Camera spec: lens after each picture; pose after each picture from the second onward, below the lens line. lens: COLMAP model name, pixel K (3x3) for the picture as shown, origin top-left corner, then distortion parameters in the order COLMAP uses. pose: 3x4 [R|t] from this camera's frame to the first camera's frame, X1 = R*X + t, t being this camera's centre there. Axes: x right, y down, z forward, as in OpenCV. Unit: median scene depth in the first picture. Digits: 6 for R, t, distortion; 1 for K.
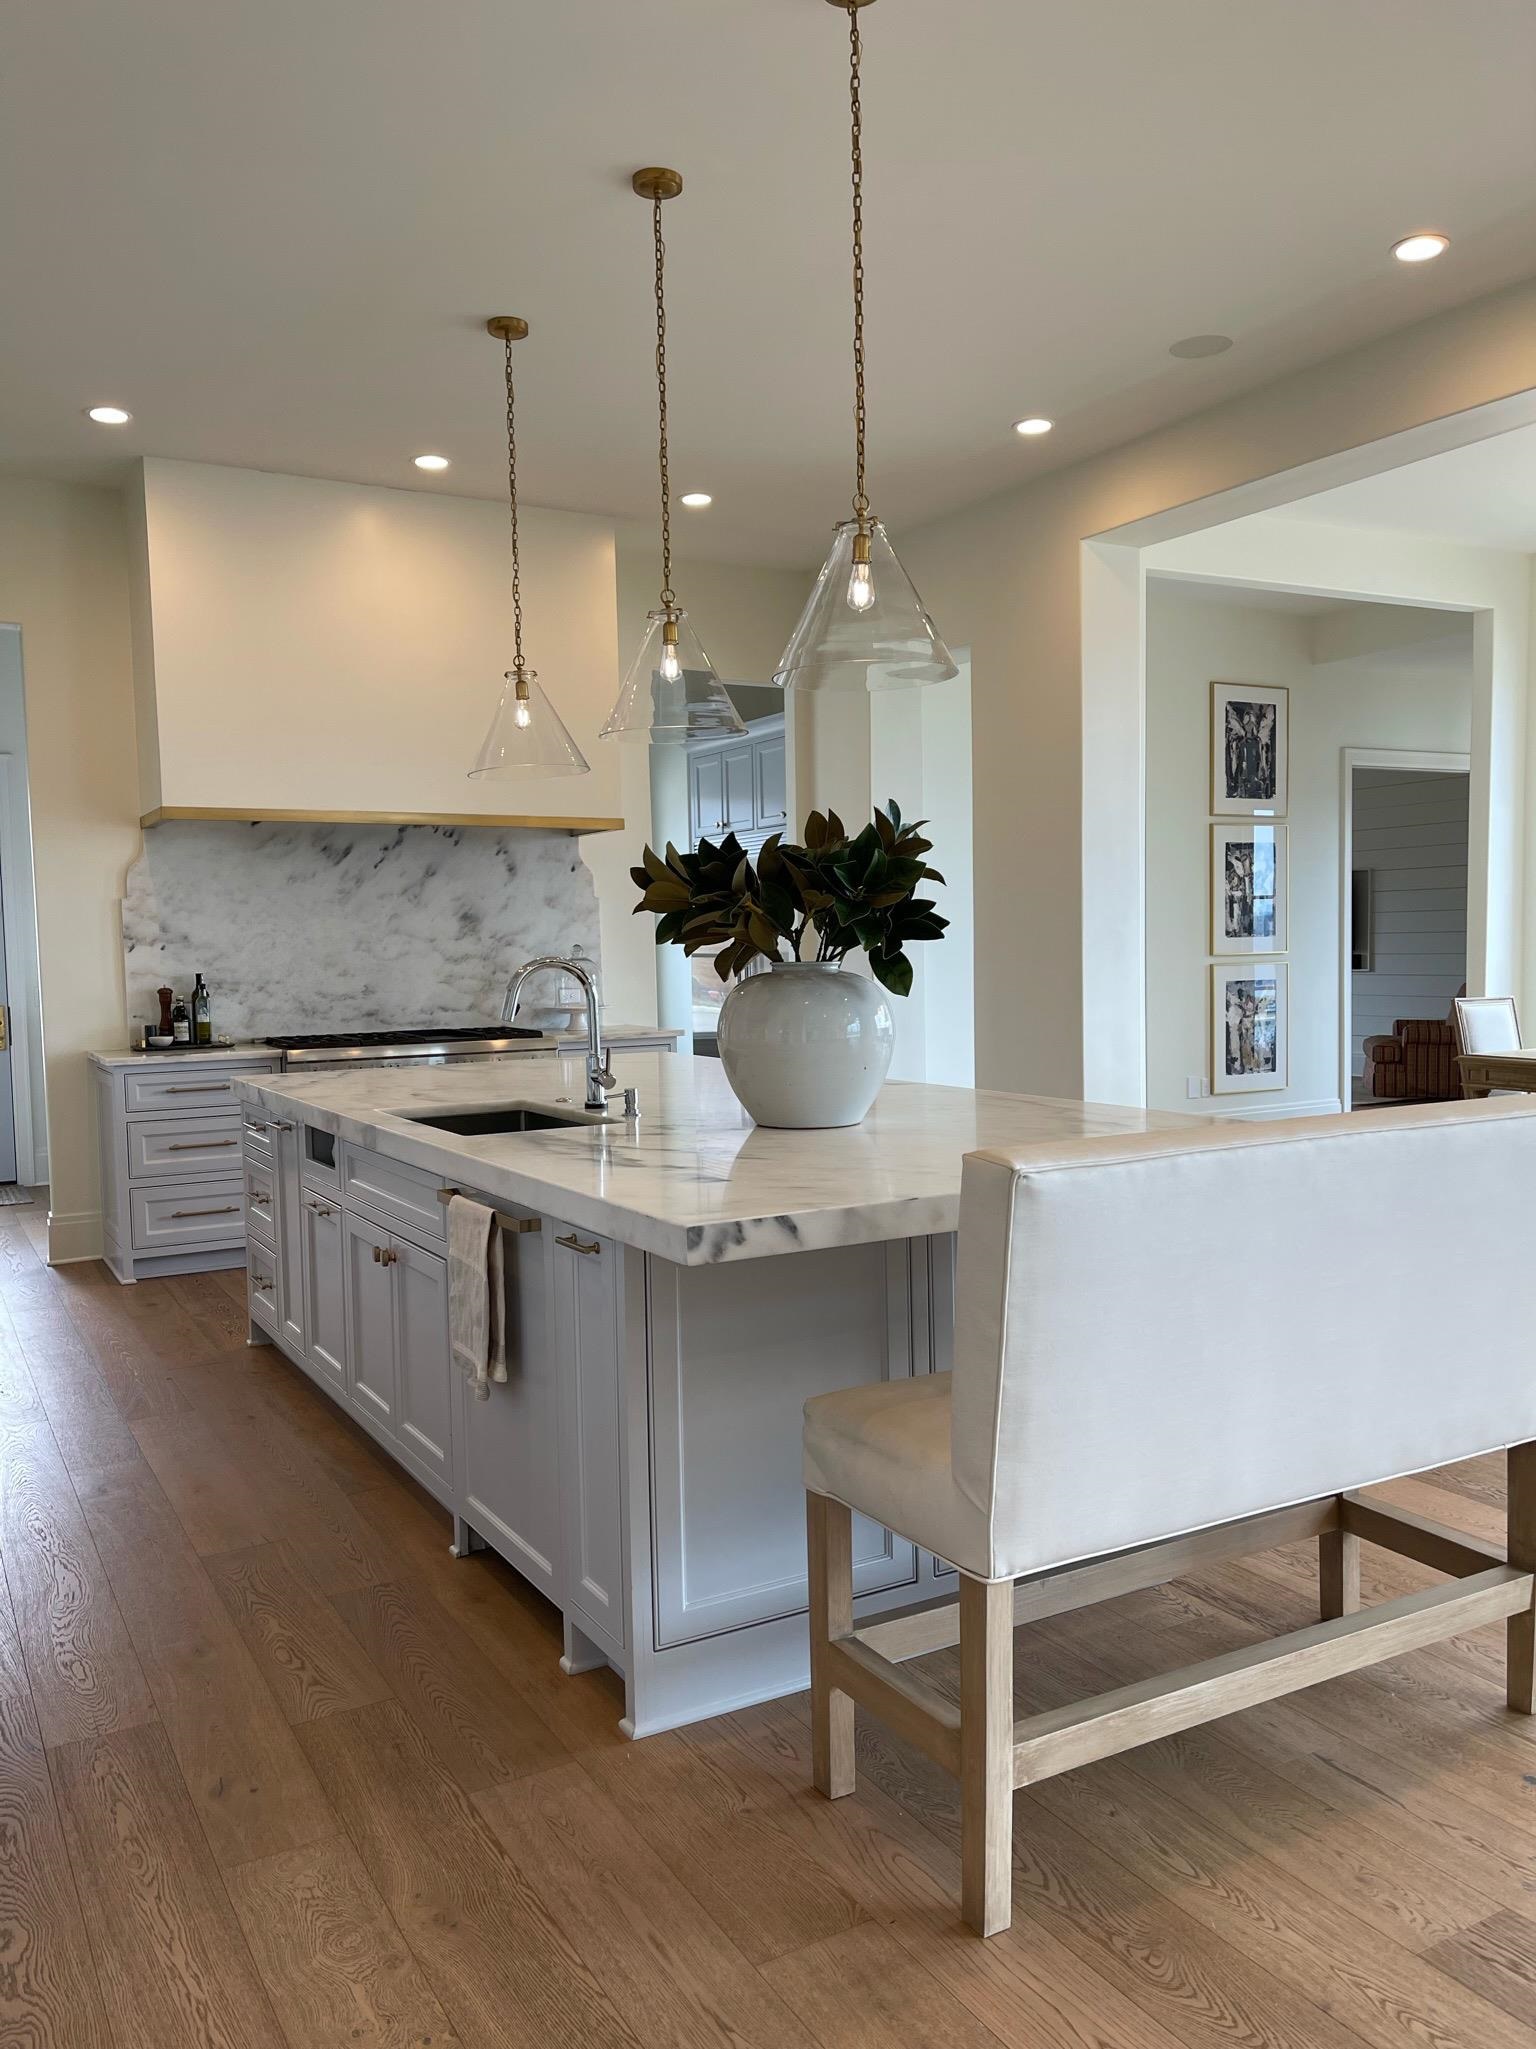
lens RADIAL K [[1556.0, 0, 770.2], [0, 1556.0, 1042.7], [0, 0, 1]] dist [0.031809, -0.026268]
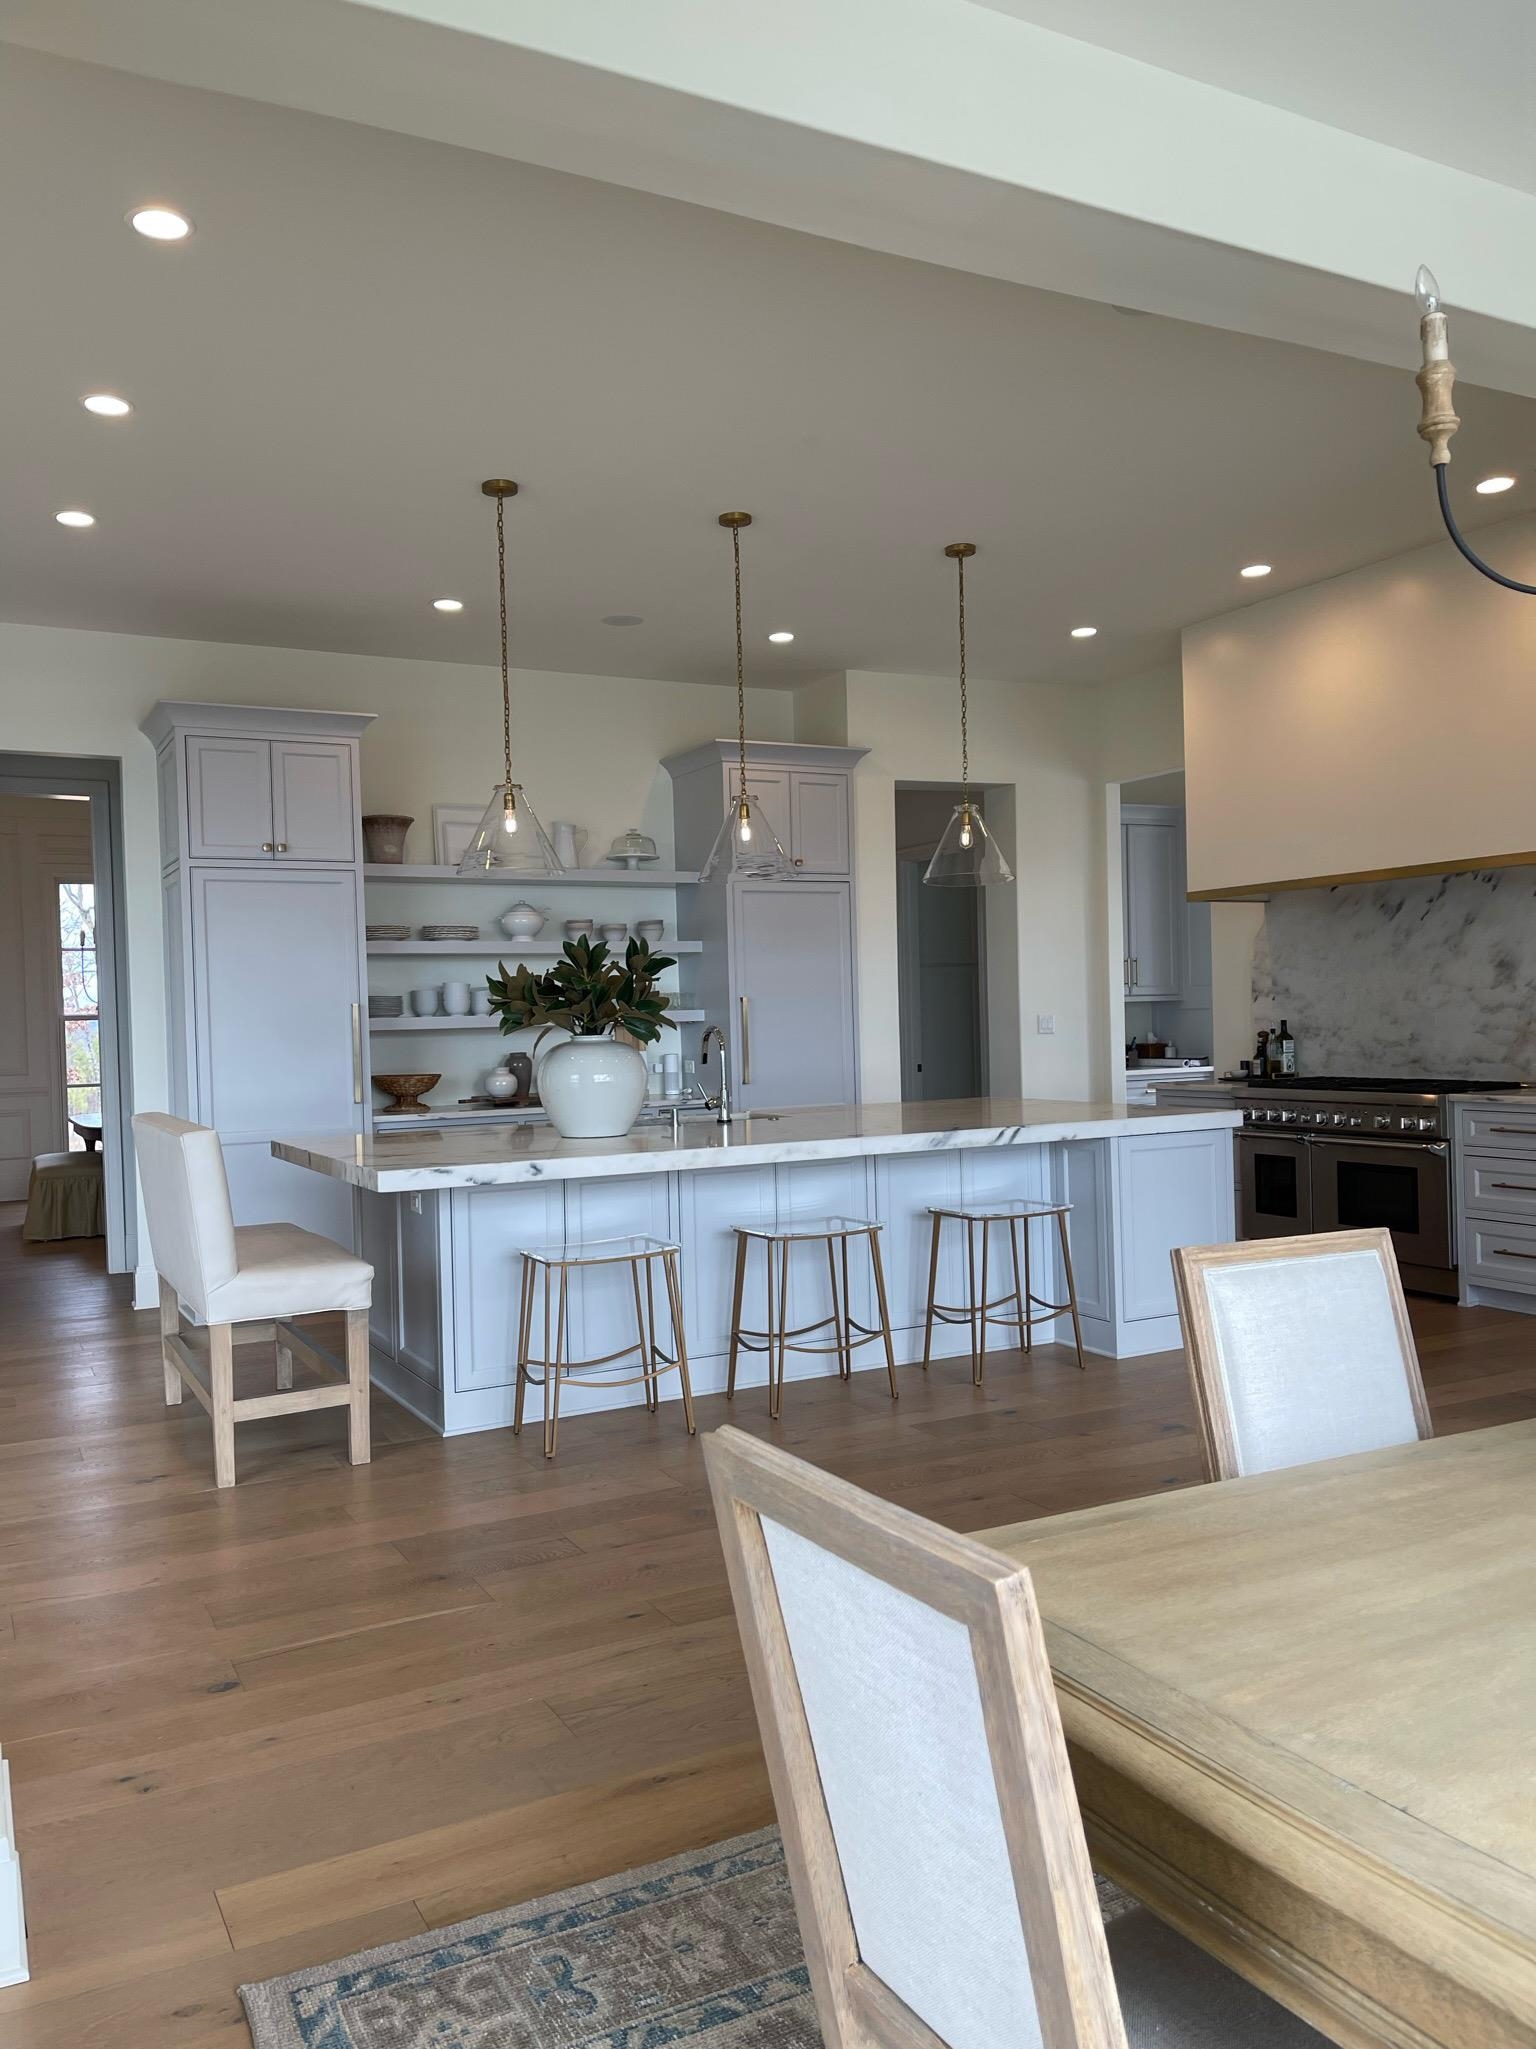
lens RADIAL K [[1556.0, 0, 756.5], [0, 1556.0, 1029.5], [0, 0, 1]] dist [0.031809, -0.026268]
pose [[-0.024295, 0.025722, -0.999374, 0.796833], [-0.037191, 0.998954, 0.026615, -0.050895], [0.999013, 0.037814, -0.023313, 0.588145]]
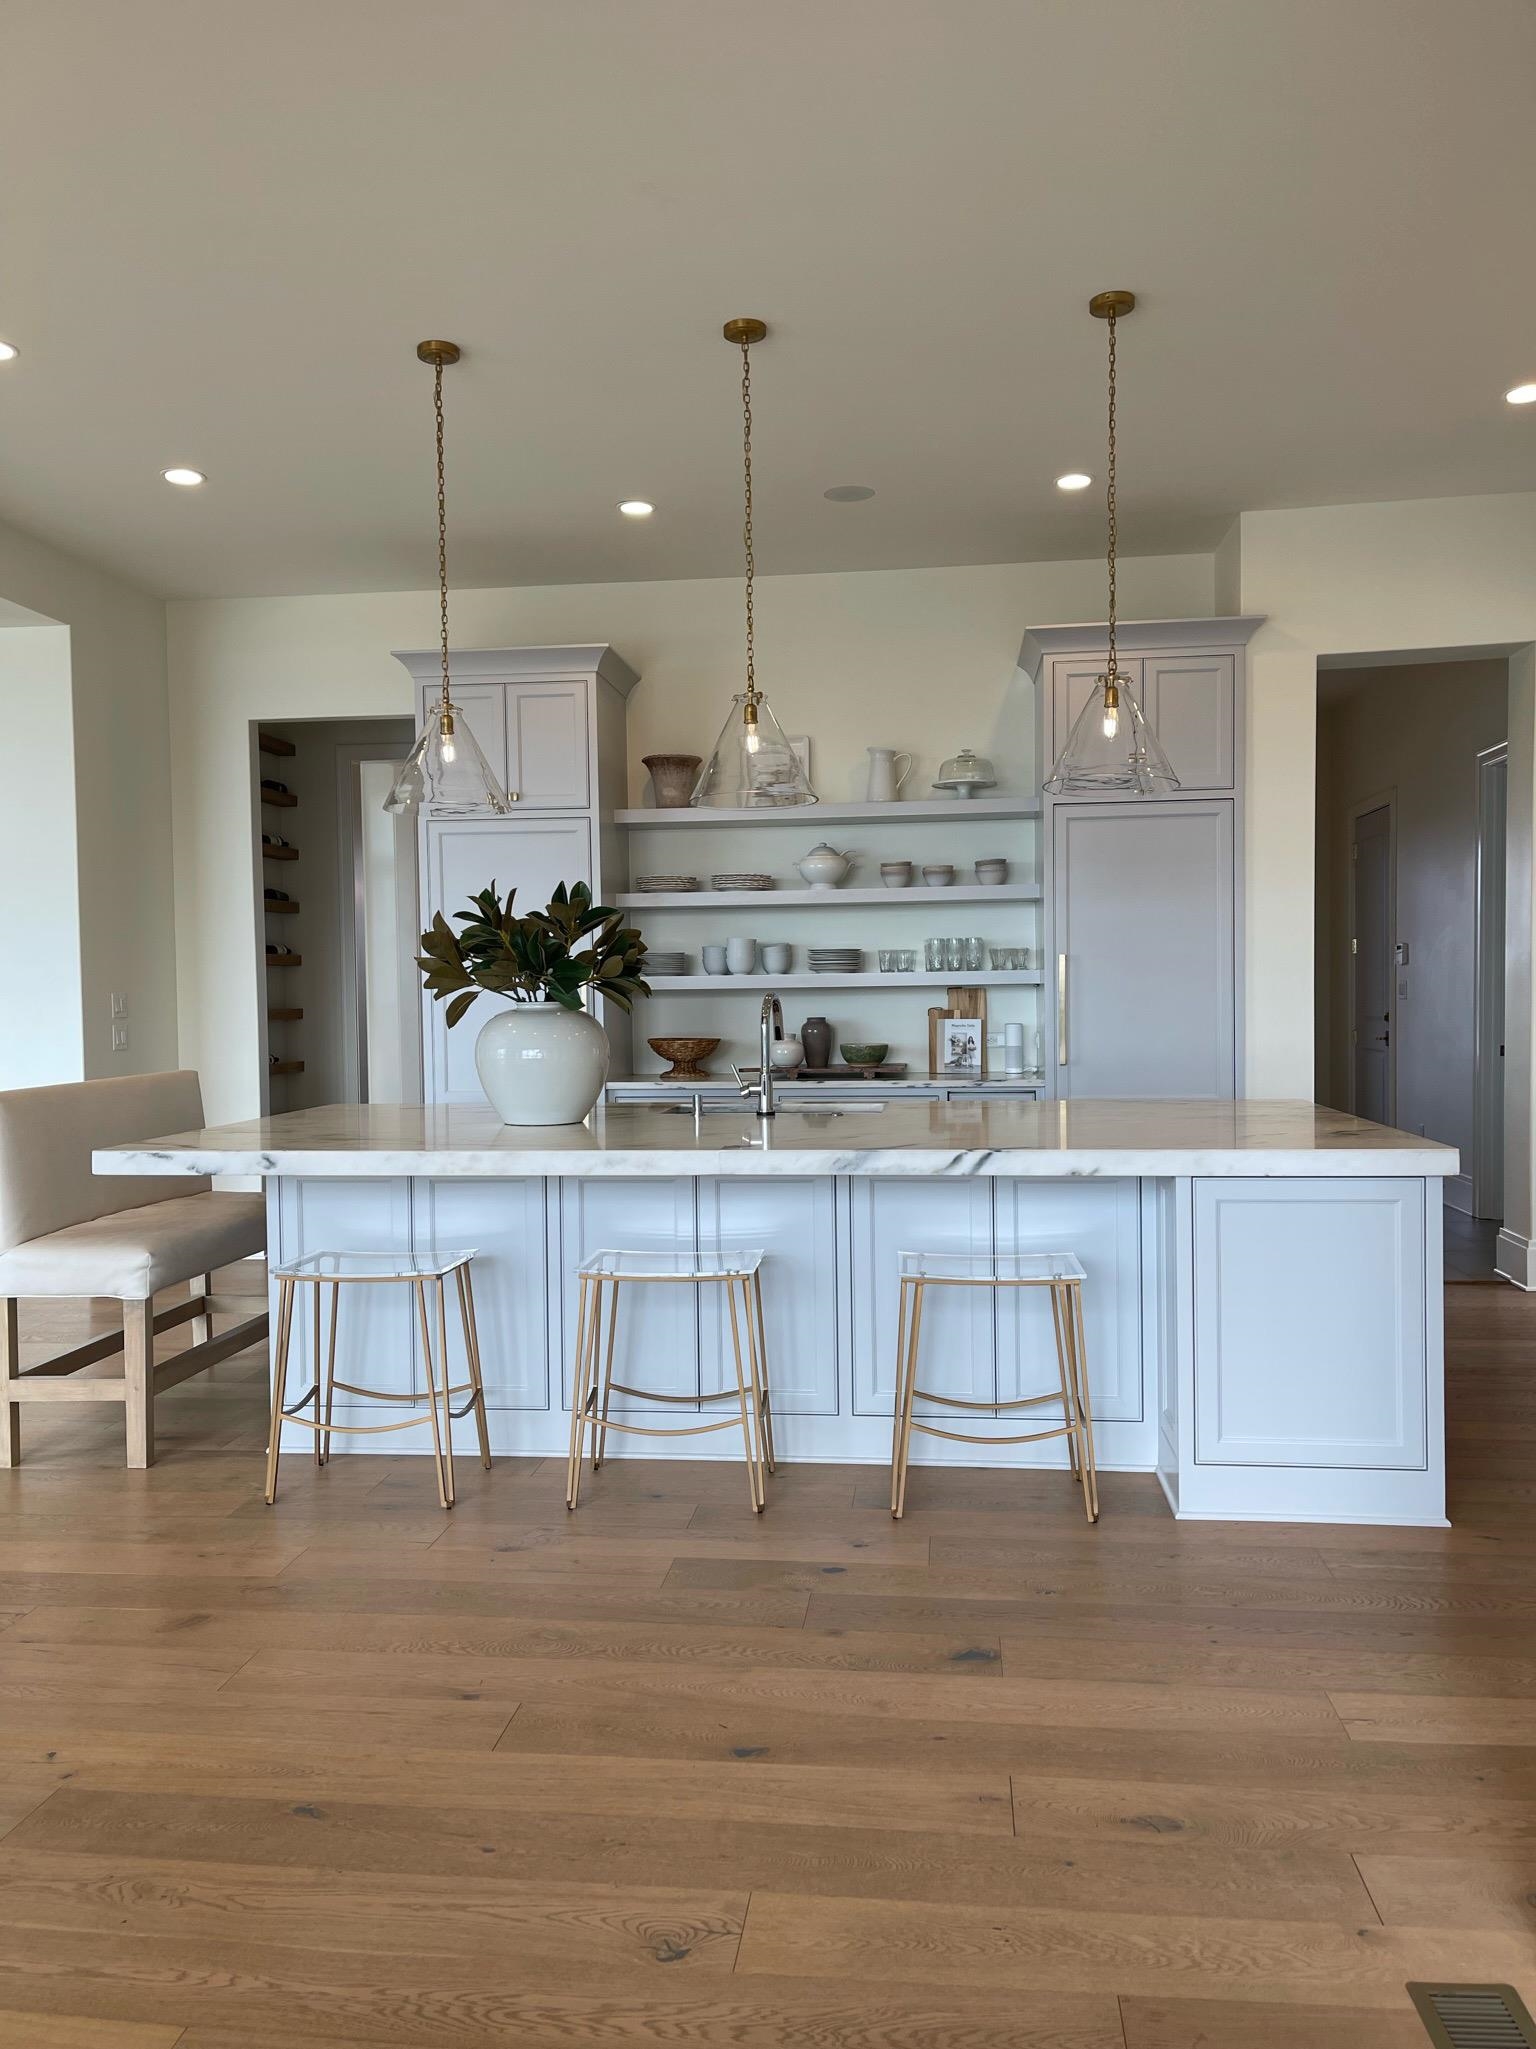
lens RADIAL K [[1556.0, 0, 760.7], [0, 1556.0, 1035.4], [0, 0, 1]] dist [0.031809, -0.026268]
pose [[-0.590414, 0.050086, -0.805545, 0.482703], [-0.027334, 0.996259, 0.081978, -0.066320], [0.806638, 0.070420, -0.586836, 0.948885]]
